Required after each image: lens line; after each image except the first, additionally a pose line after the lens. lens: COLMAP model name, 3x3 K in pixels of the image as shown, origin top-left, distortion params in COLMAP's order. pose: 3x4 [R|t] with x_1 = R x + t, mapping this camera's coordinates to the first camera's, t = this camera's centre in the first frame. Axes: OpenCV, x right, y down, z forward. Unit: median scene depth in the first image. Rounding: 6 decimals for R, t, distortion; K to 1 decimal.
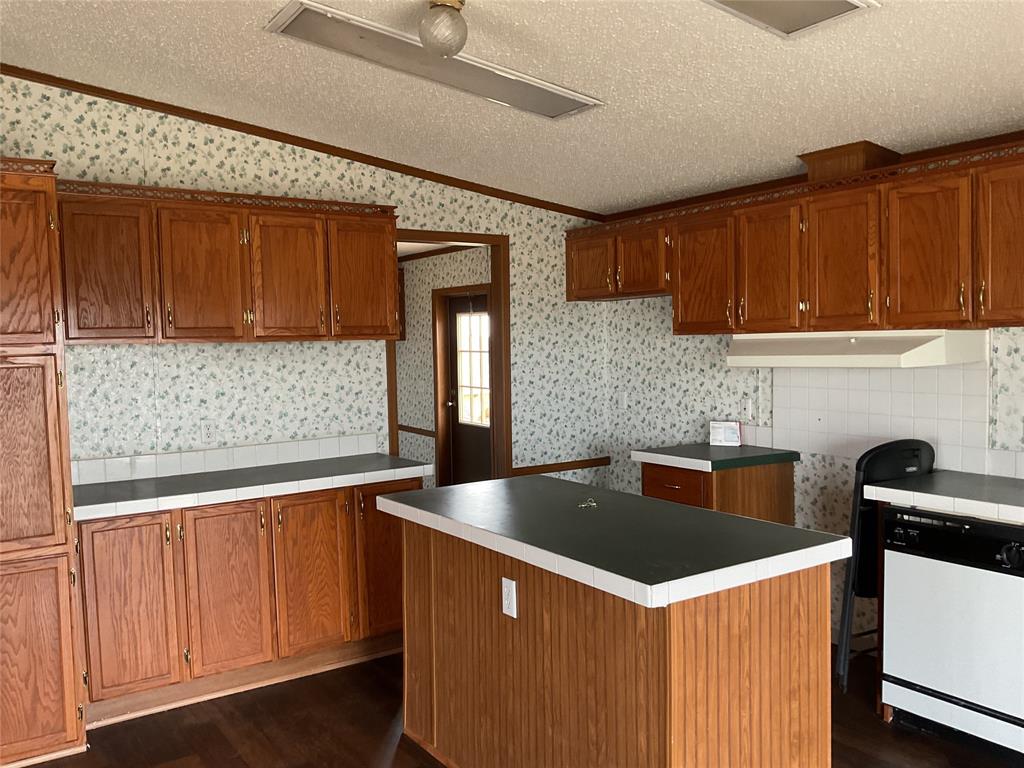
lens RADIAL K [[845.0, 0, 510.3], [0, 845.0, 386.7], [0, 0, 1]] dist [0.093538, -0.167602]
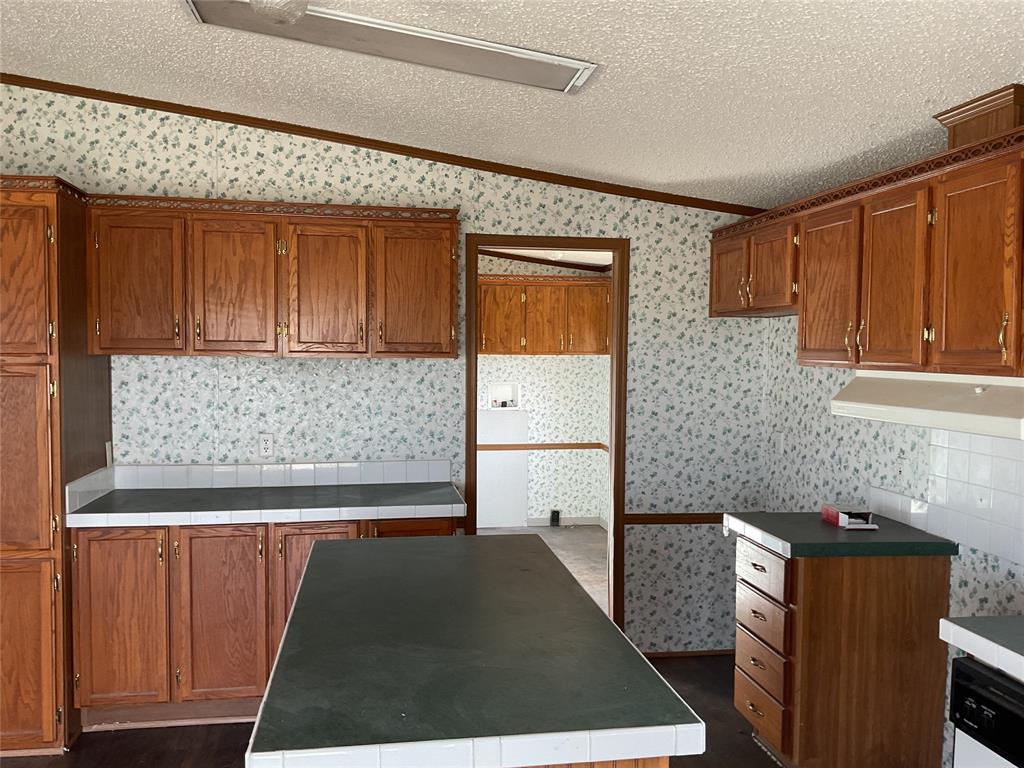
lens RADIAL K [[845.0, 0, 511.0], [0, 845.0, 387.9], [0, 0, 1]] dist [0.093538, -0.167602]
pose [[0.908833, 0.052405, -0.413856, 0.307165], [-0.054357, 0.998497, 0.007069, -0.036542], [0.413604, 0.016071, 0.910315, 0.226553]]
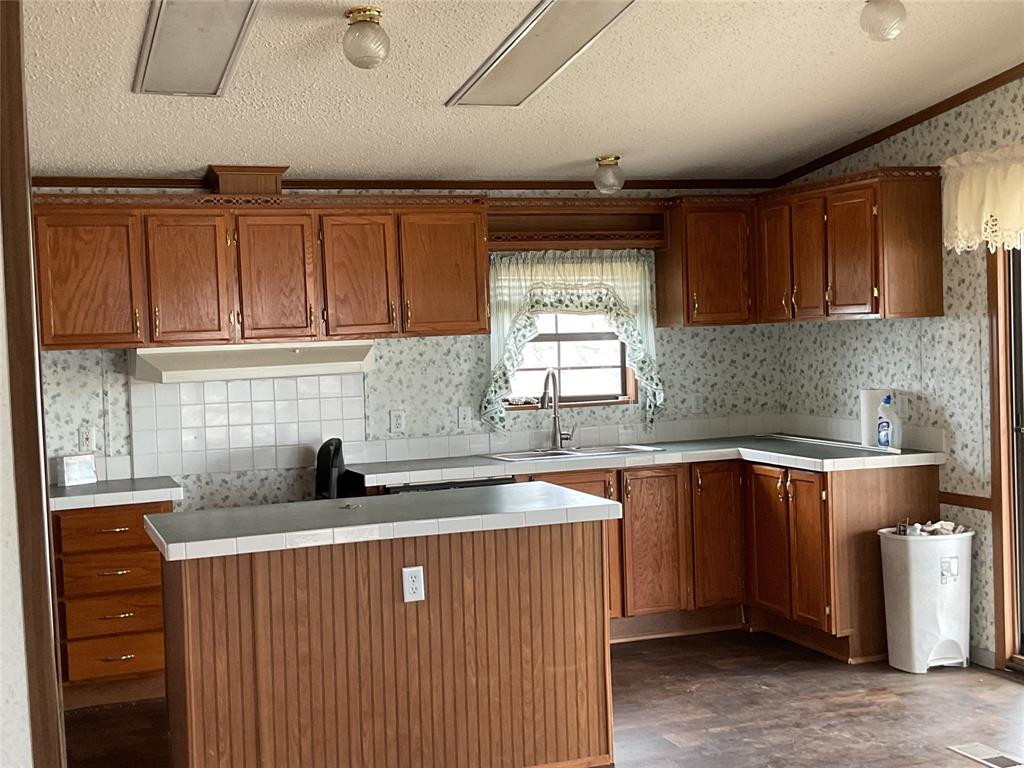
lens RADIAL K [[1363.1, 0, 506.8], [0, 1363.1, 383.2], [0, 0, 1]] dist [0.082735, 0.000000]
pose [[0.238689, -0.026803, 0.970726, -1.065251], [0.085750, 0.996296, 0.006424, -0.001977], [-0.967303, 0.081707, 0.240103, 0.299395]]
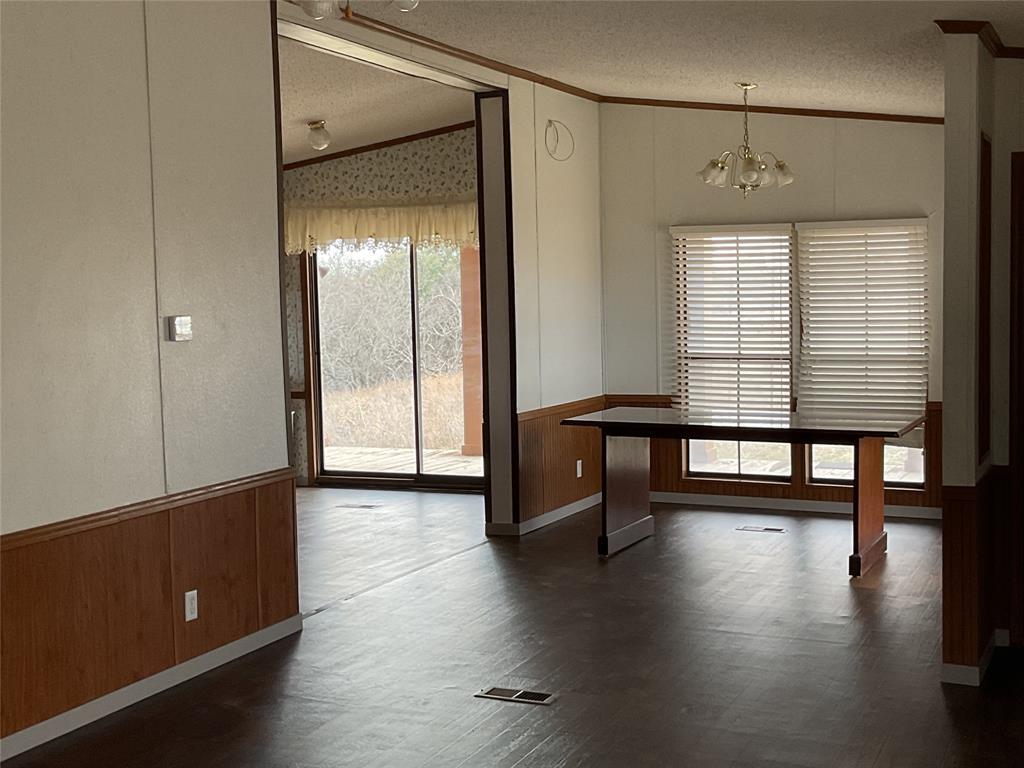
lens RADIAL K [[1363.1, 0, 512.7], [0, 1363.1, 385.0], [0, 0, 1]] dist [0.082735, 0.000000]
pose [[-0.521016, -0.022664, 0.853246, -1.963944], [0.087363, 0.992981, 0.079722, -0.013585], [-0.849064, 0.116079, -0.515379, 1.166039]]
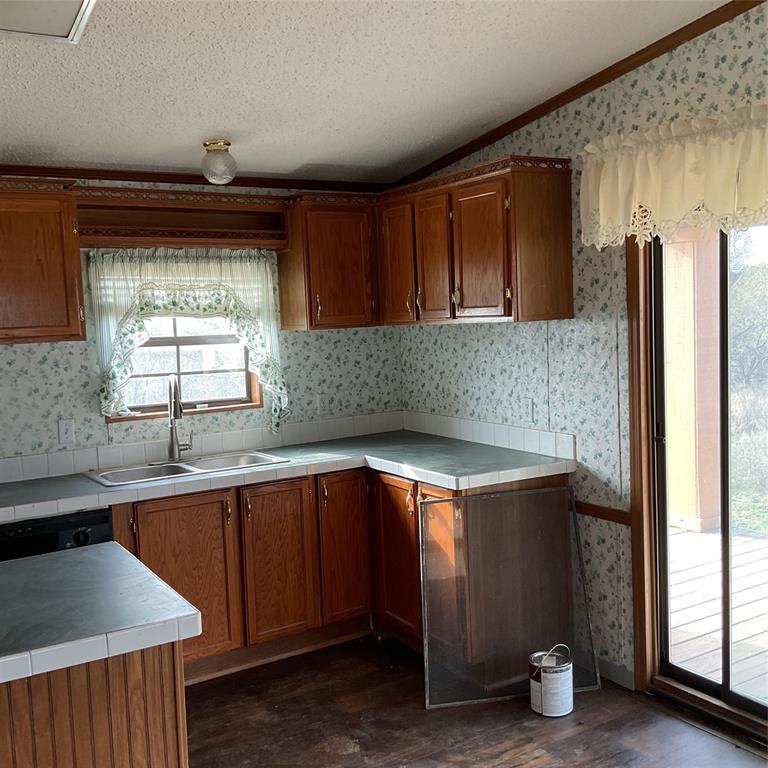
lens RADIAL K [[848.3, 0, 388.8], [0, 848.3, 381.7], [0, 0, 1]] dist [0.050684, 0.000000]
pose [[0.032752, -0.060515, 0.997630, -0.382999], [0.098224, 0.993528, 0.057042, -0.028502], [-0.994625, 0.096123, 0.038484, 0.357125]]
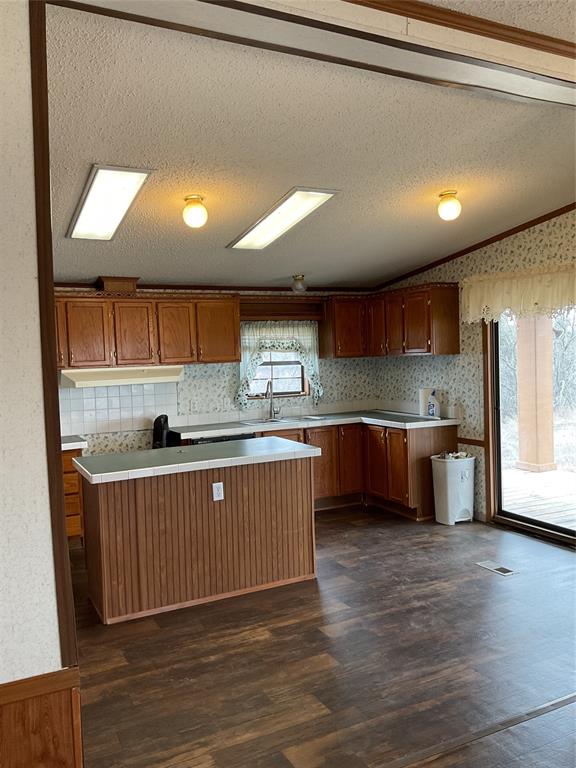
lens RADIAL K [[633.7, 0, 285.6], [0, 633.7, 384.8], [0, 0, 1]] dist [0.093538, -0.167602]
pose [[0.130620, -0.031175, 0.990942, -0.990717], [0.088181, 0.995910, 0.019708, -0.017871], [-0.987503, 0.084808, 0.132835, 0.399025]]
